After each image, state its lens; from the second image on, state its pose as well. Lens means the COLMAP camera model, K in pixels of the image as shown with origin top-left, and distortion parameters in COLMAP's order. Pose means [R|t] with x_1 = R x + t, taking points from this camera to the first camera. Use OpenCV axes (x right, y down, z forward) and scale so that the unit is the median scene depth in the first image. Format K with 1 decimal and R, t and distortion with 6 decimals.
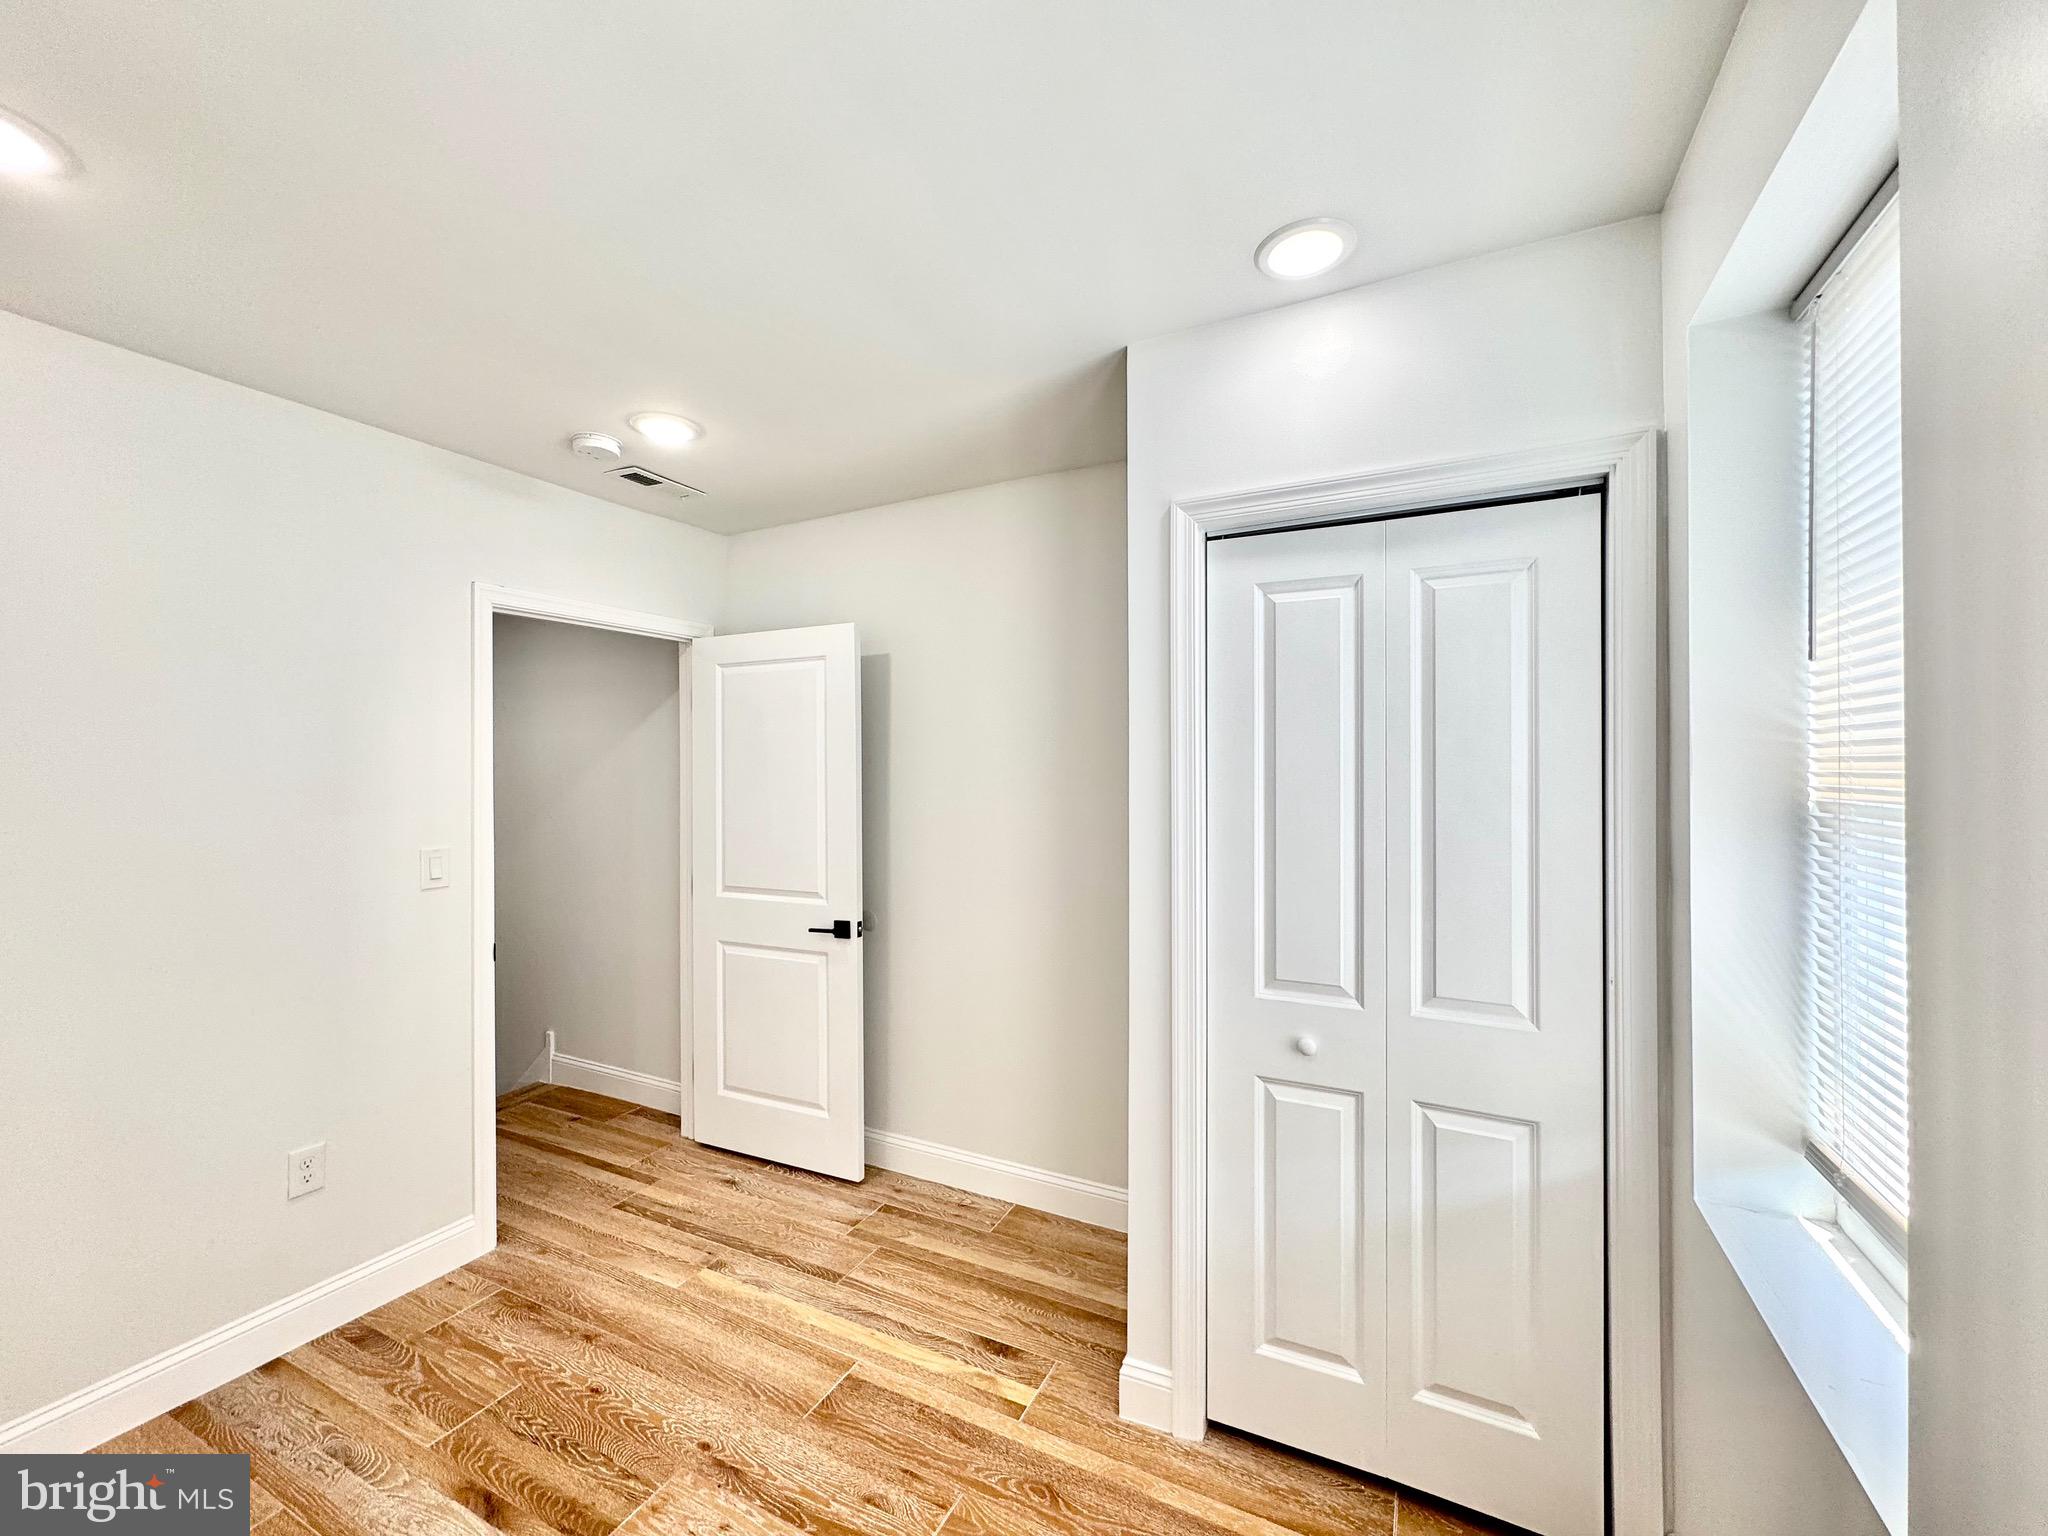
lens RADIAL K [[818.4, 0, 1023.2], [0, 818.4, 765.4], [0, 0, 1]] dist [-0.001743, 0.000468]
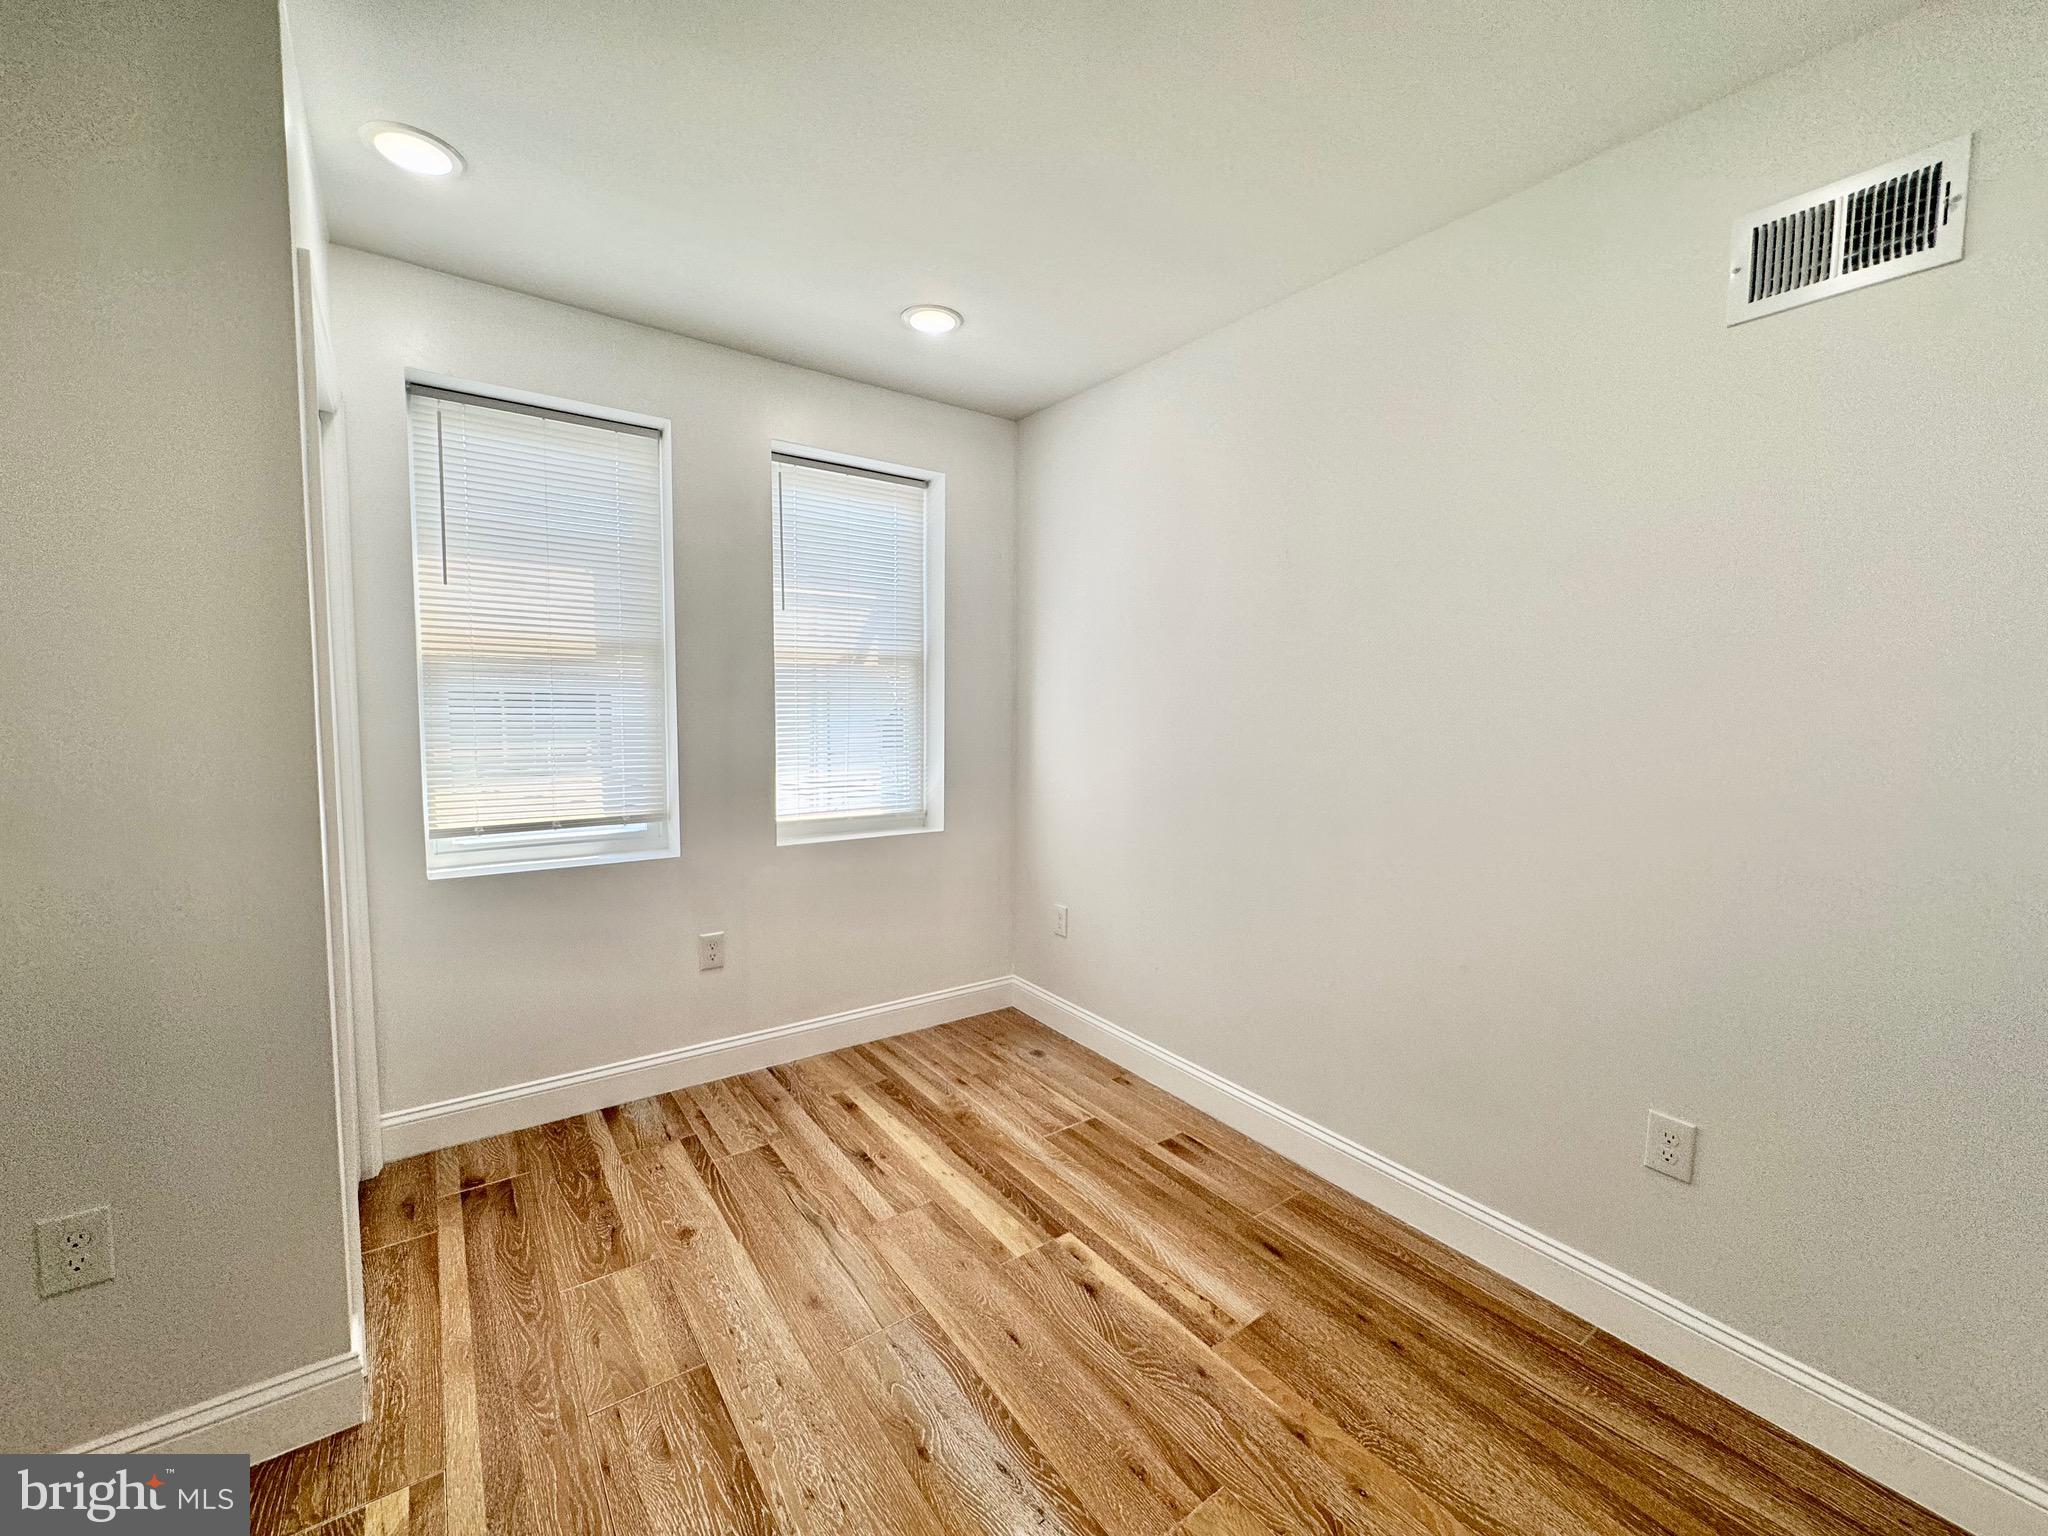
lens RADIAL K [[818.4, 0, 1023.2], [0, 818.4, 765.4], [0, 0, 1]] dist [-0.001743, 0.000468]
pose [[-0.889234, -0.043848, 0.455347, -0.835724], [-0.011898, 0.997276, 0.072797, 0.104896], [-0.457299, 0.059316, -0.887333, 1.467168]]
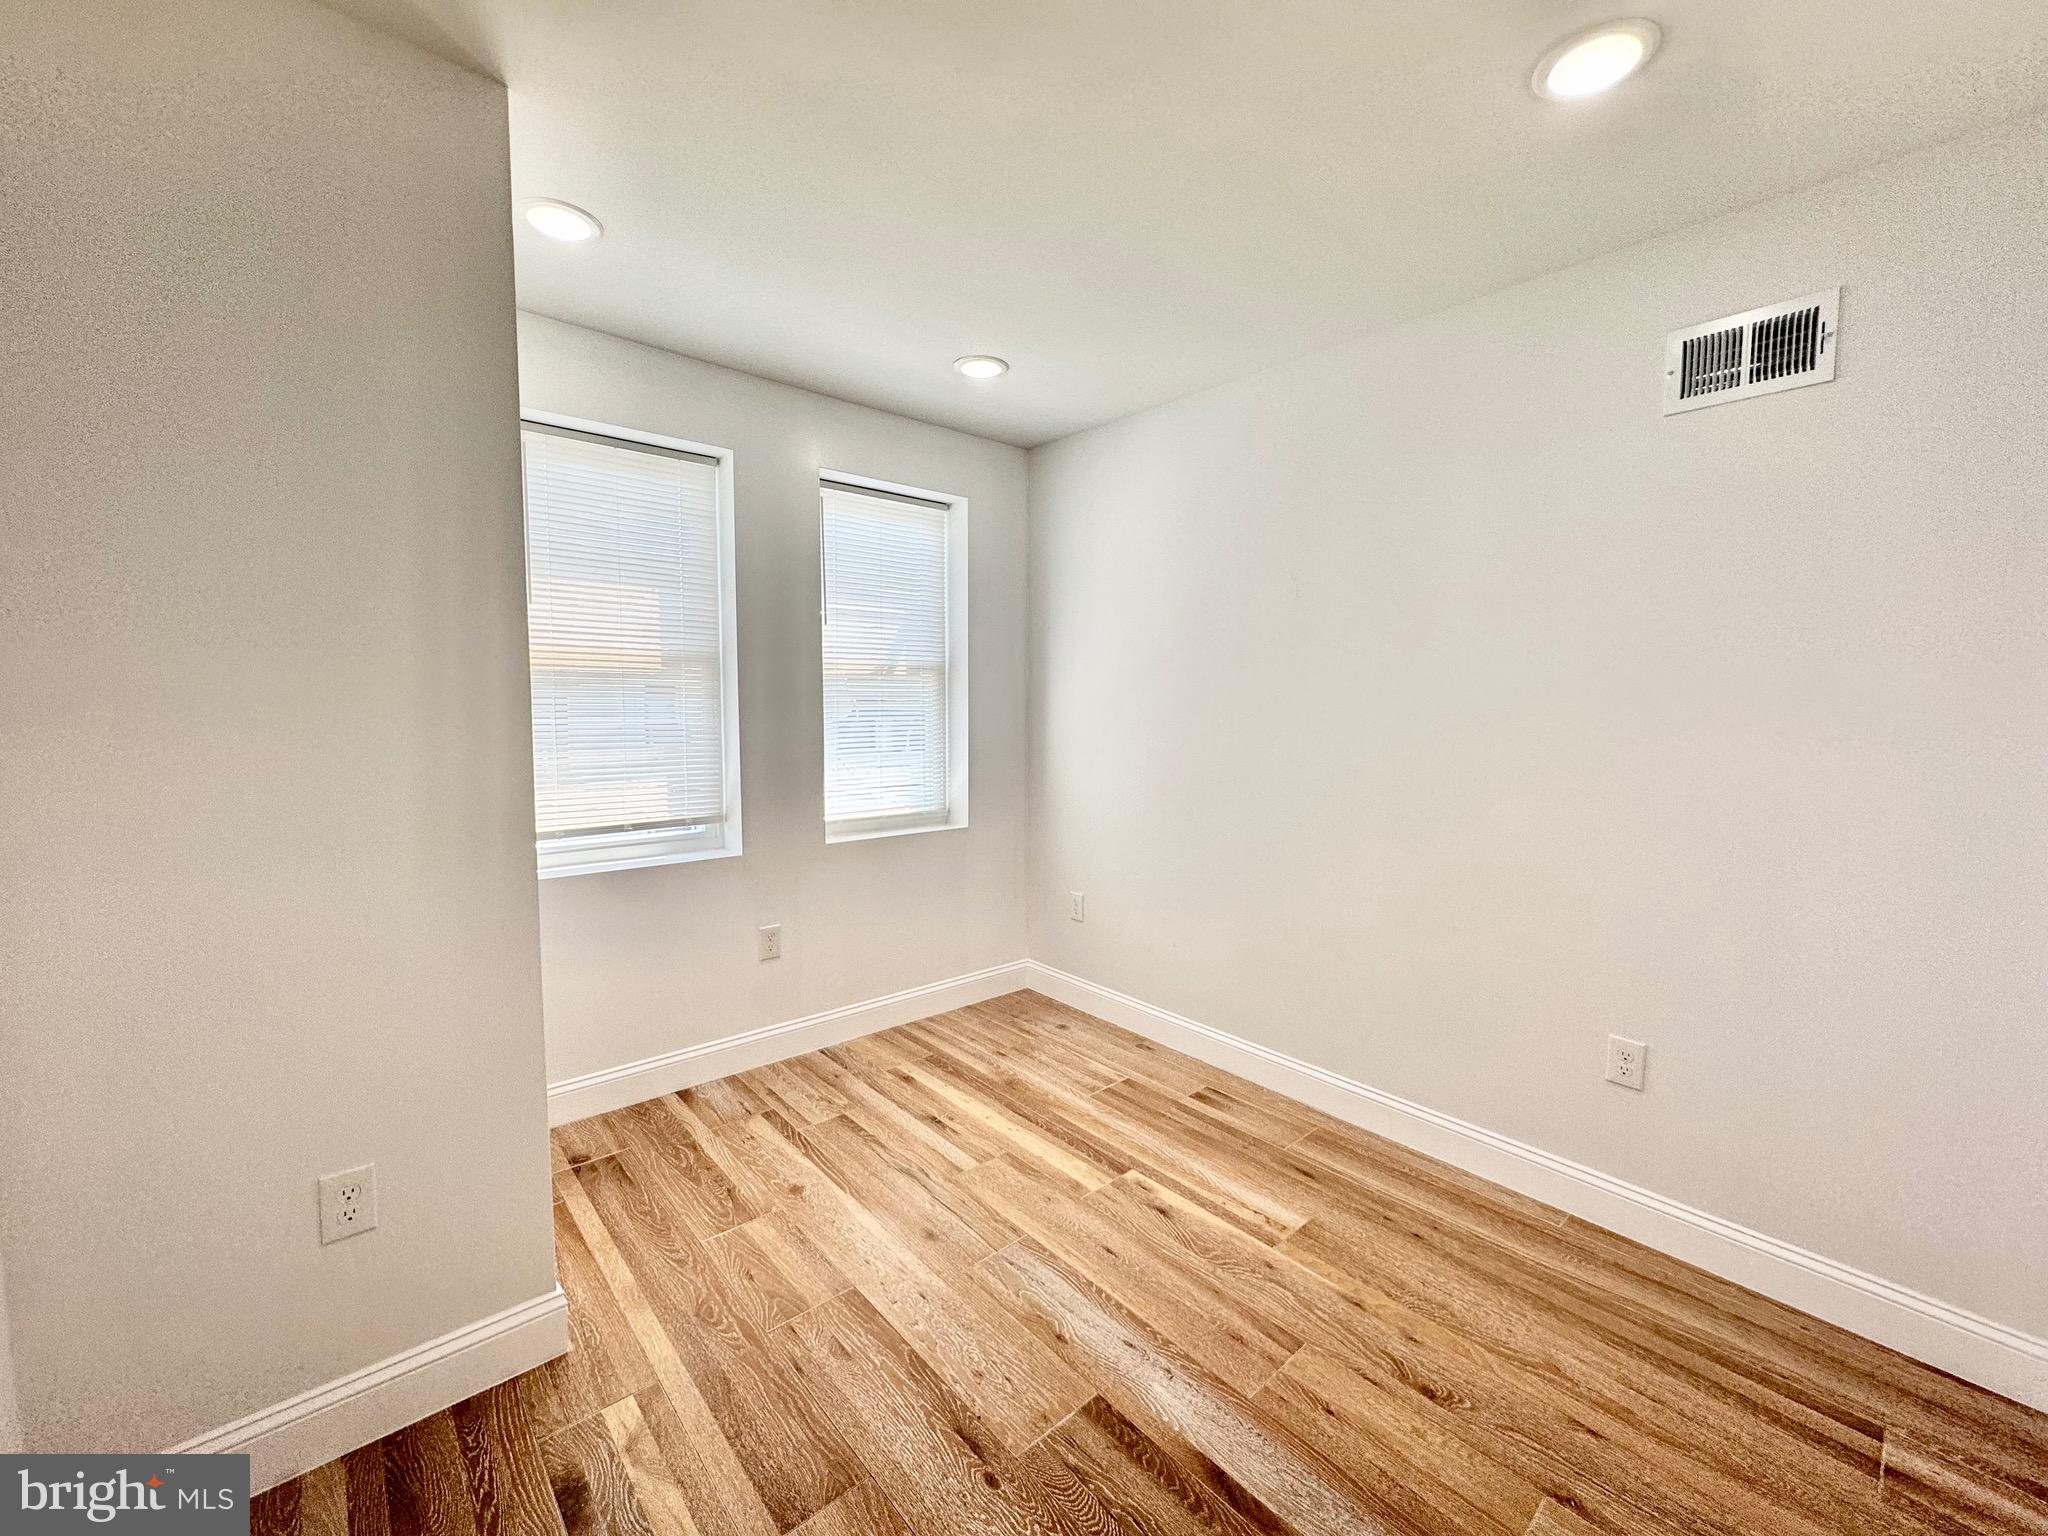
lens RADIAL K [[818.4, 0, 1023.2], [0, 818.4, 765.4], [0, 0, 1]] dist [-0.001743, 0.000468]
pose [[-0.927170, -0.032903, 0.373193, -0.707111], [-0.005804, 0.997278, 0.073505, 0.090102], [-0.374595, 0.065986, -0.924837, 1.712600]]
